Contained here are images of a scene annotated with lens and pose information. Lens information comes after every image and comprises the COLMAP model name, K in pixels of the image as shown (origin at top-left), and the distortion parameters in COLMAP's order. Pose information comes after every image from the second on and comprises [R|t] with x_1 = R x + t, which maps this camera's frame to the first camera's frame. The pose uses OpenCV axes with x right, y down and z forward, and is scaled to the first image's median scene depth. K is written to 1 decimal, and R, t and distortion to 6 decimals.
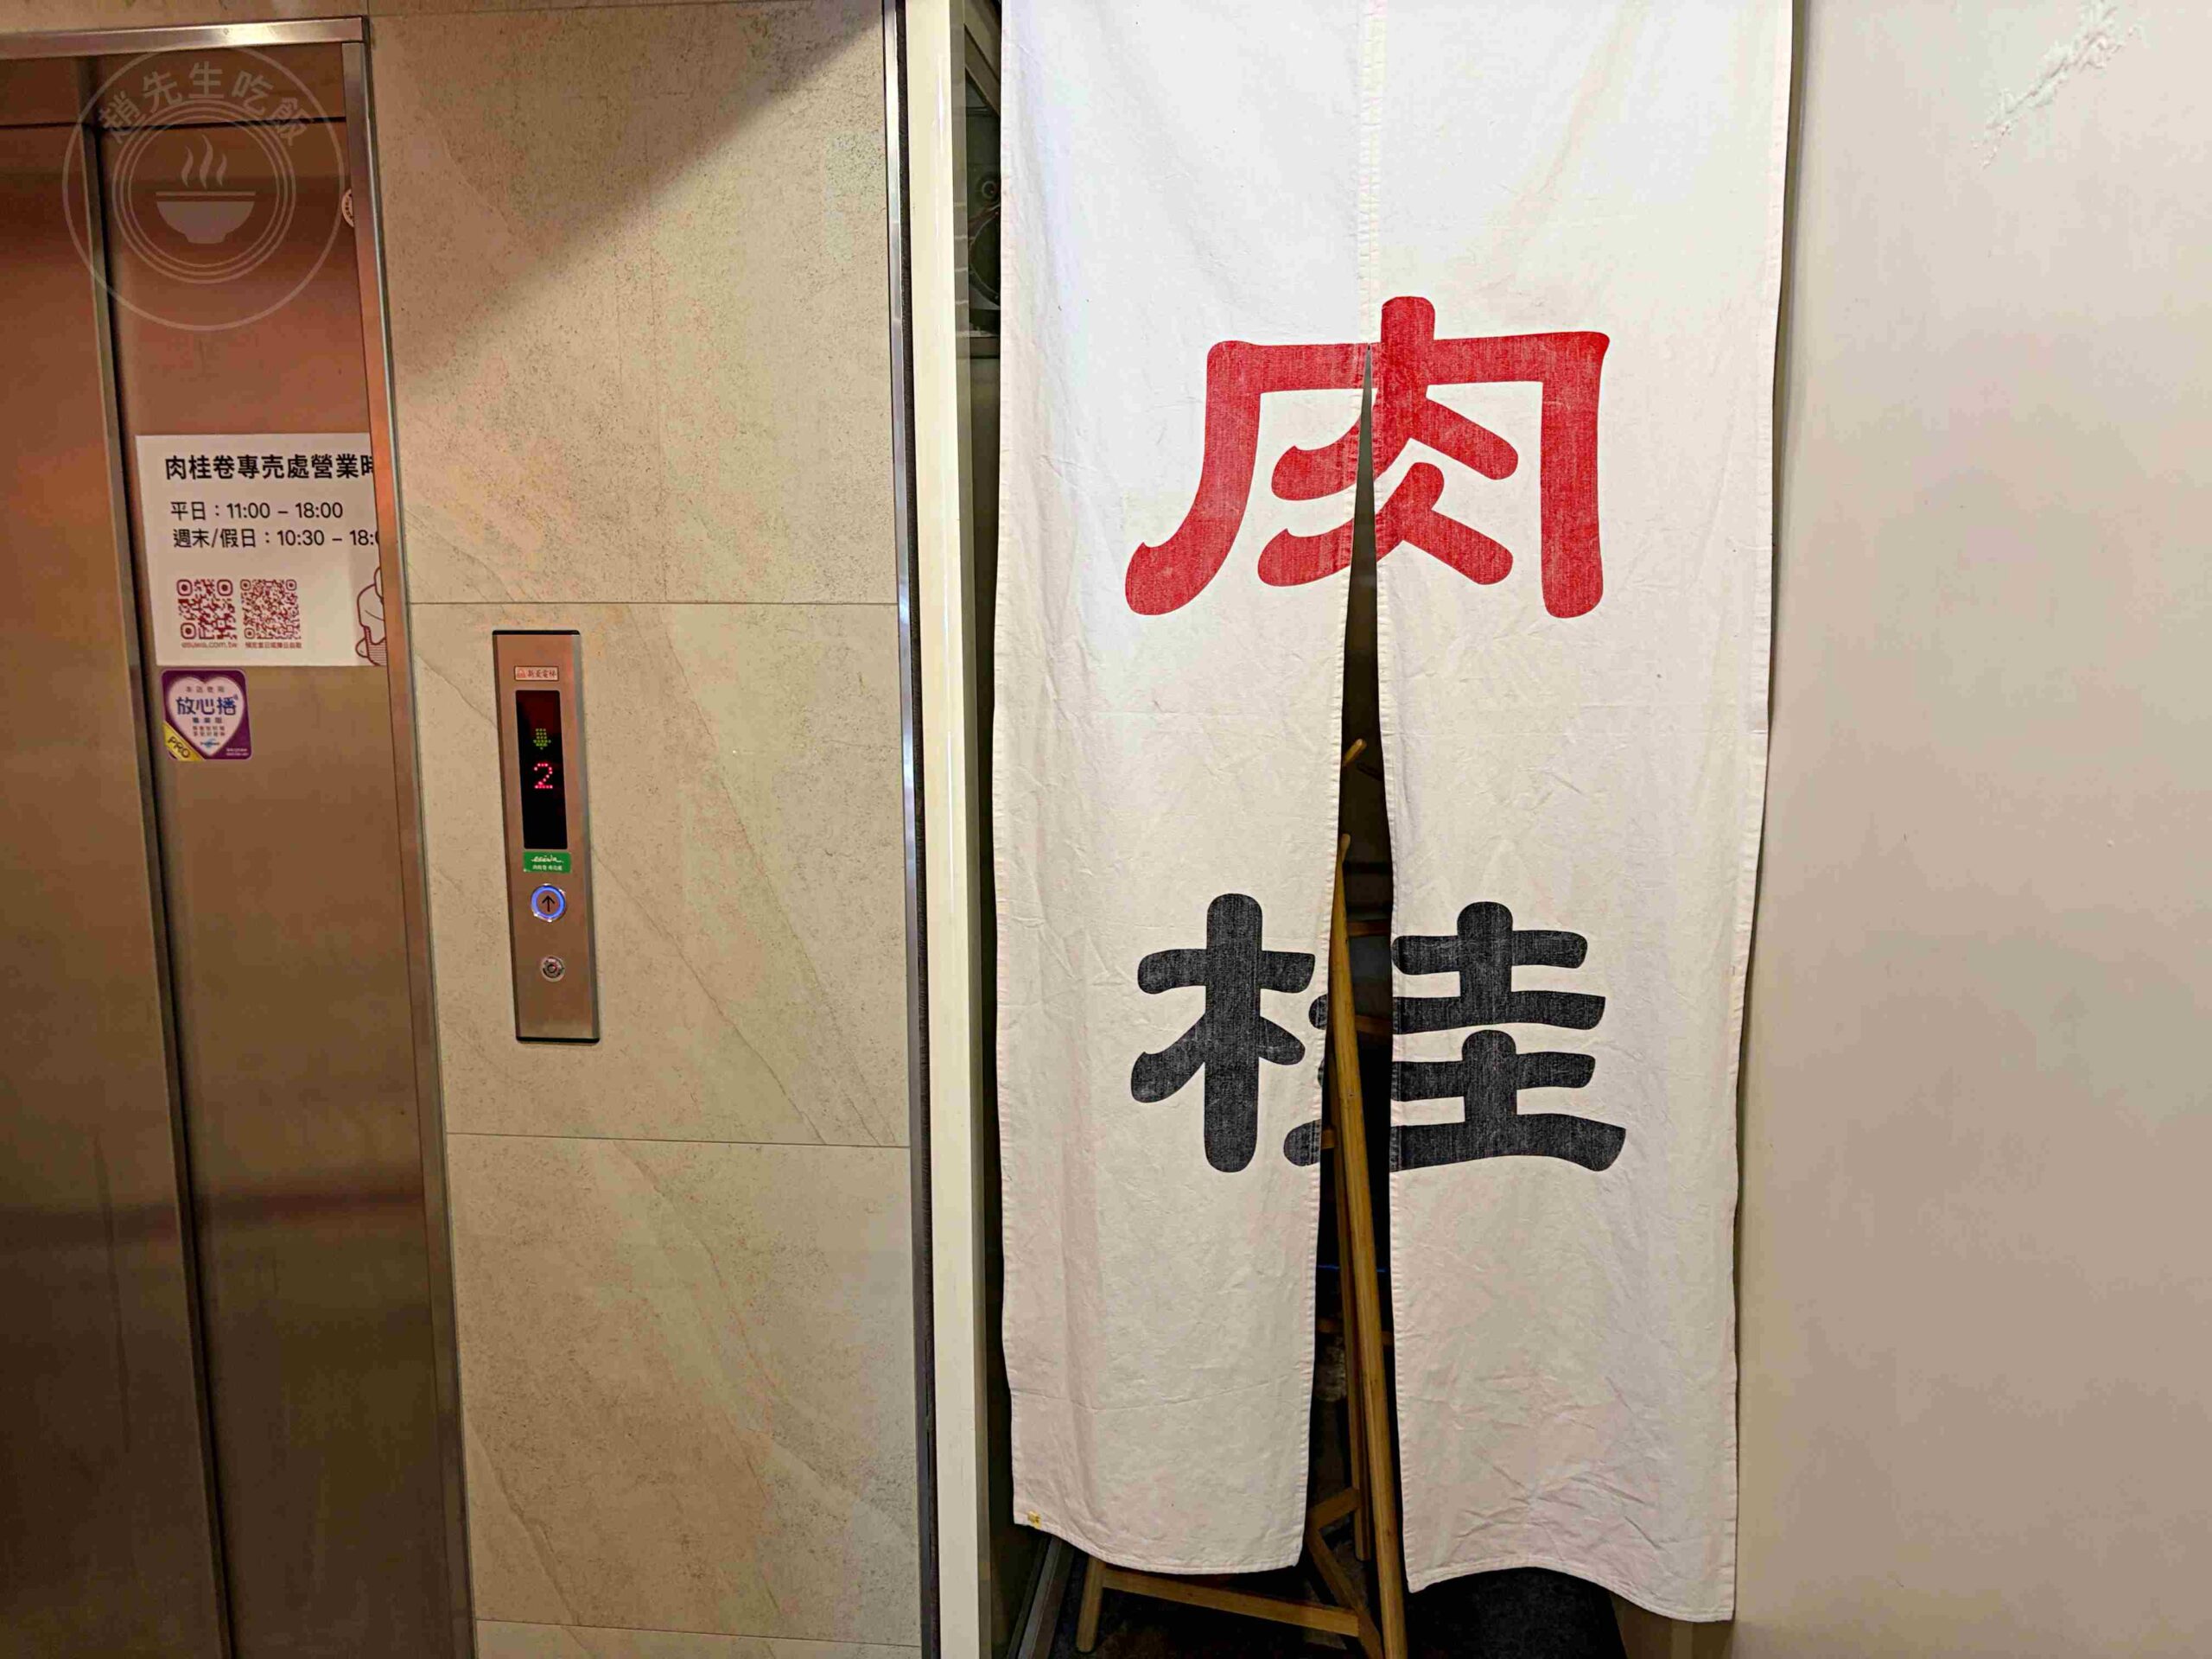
lens RADIAL K [[1673.7, 0, 1108.3], [0, 1673.7, 837.4], [0, 0, 1]] dist [-0.001555, 0.000306]
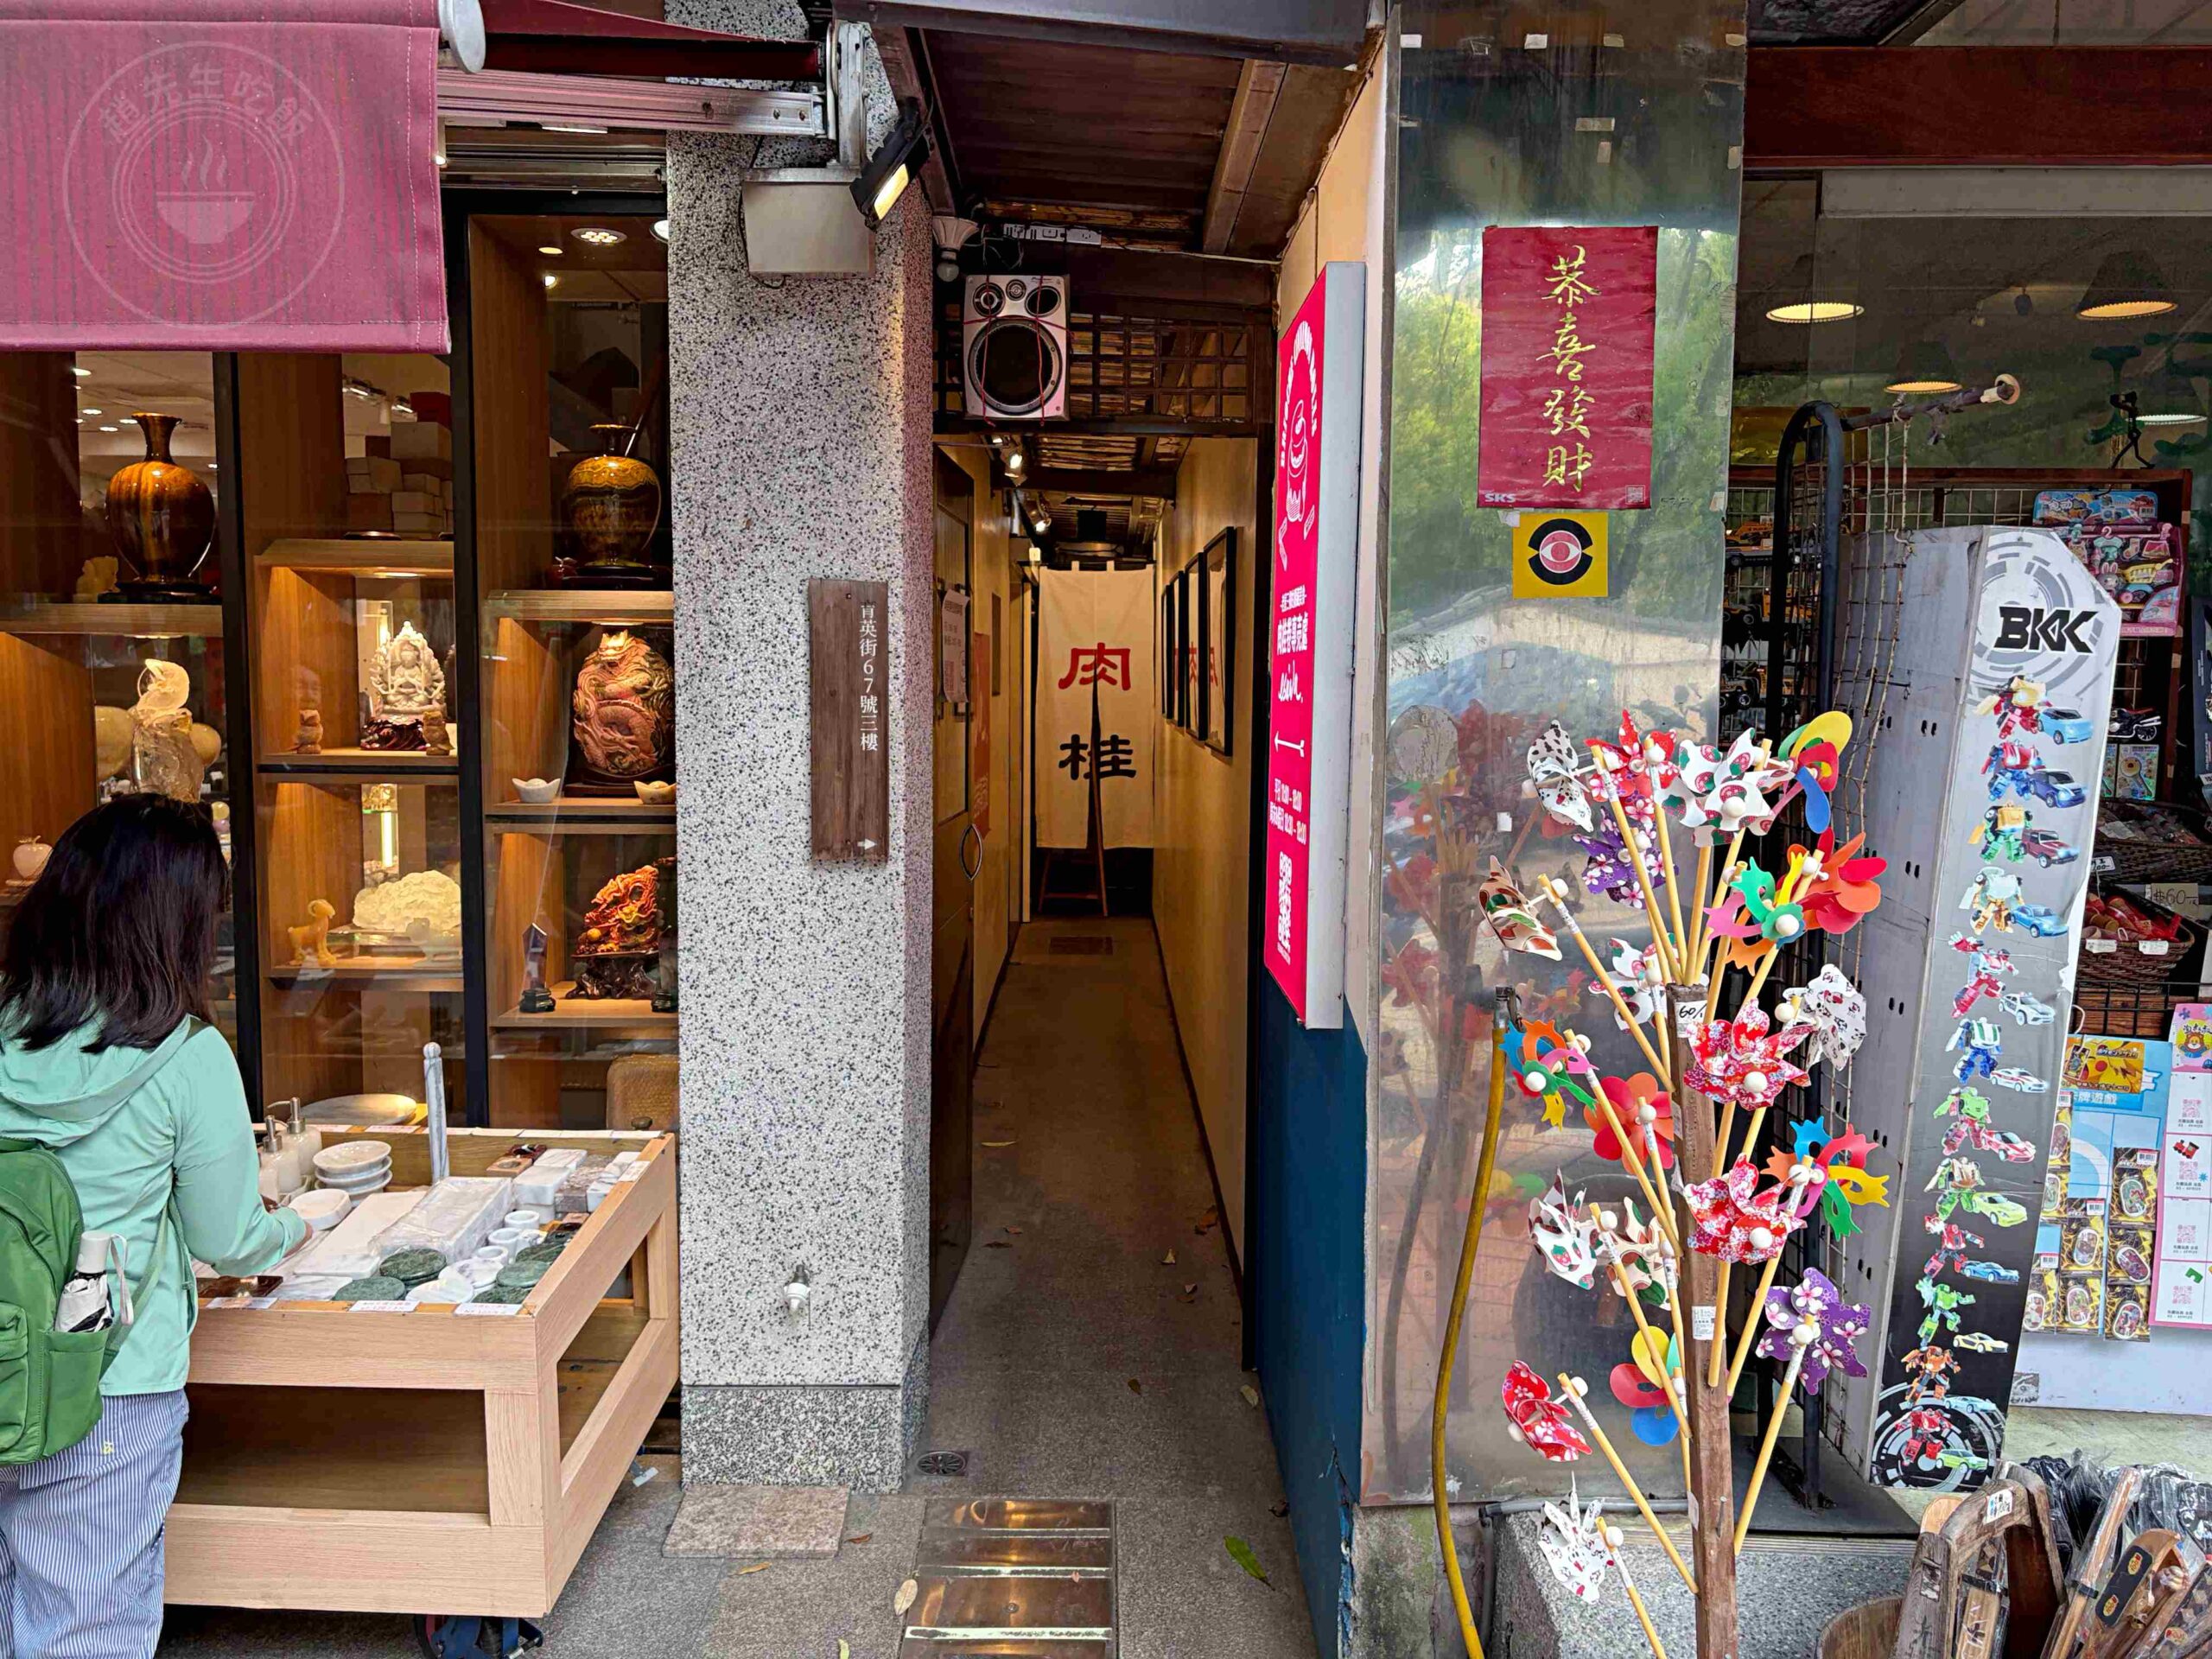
lens RADIAL K [[1673.7, 0, 1103.4], [0, 1673.7, 826.4], [0, 0, 1]] dist [-0.001555, 0.000306]
pose [[0.999827, 0.012205, 0.014025, 0.097700], [-0.012115, 0.999905, -0.006548, 0.424625], [-0.014103, 0.006377, 0.999880, -5.313540]]
